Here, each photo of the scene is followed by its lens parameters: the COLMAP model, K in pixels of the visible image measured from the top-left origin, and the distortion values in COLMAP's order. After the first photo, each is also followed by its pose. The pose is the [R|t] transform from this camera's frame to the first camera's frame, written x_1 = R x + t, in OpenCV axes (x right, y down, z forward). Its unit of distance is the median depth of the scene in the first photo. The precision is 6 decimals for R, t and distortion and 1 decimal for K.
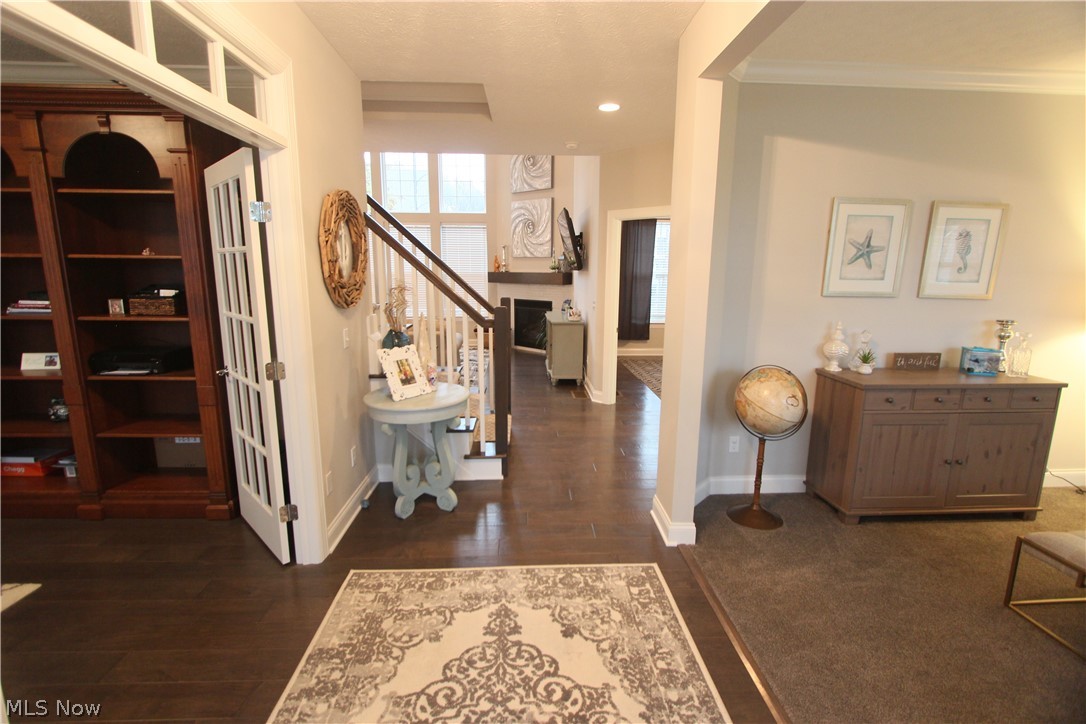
lens RADIAL K [[500.9, 0, 545.3], [0, 500.9, 365.8], [0, 0, 1]] dist [-0.018286, 0.002672]
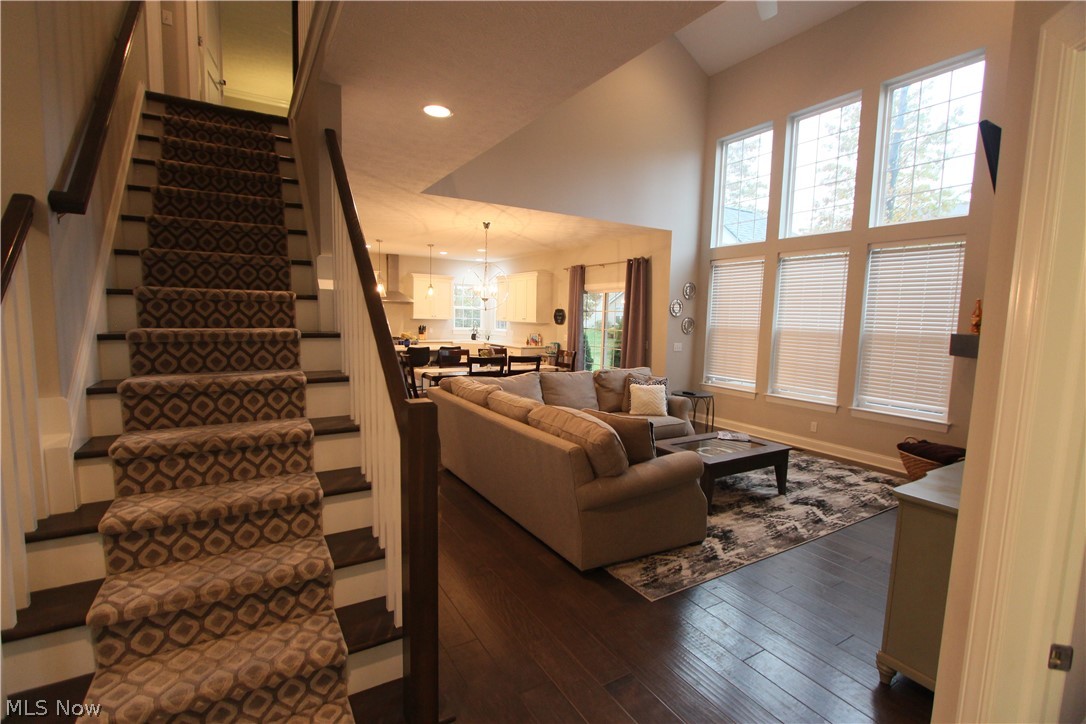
lens RADIAL K [[500.9, 0, 547.7], [0, 500.9, 371.0], [0, 0, 1]] dist [-0.018286, 0.002672]
pose [[0.485798, 0.099687, -0.868368, 0.352959], [-0.185663, 0.982573, 0.008931, -0.255030], [0.854125, 0.156885, 0.495840, 1.321627]]
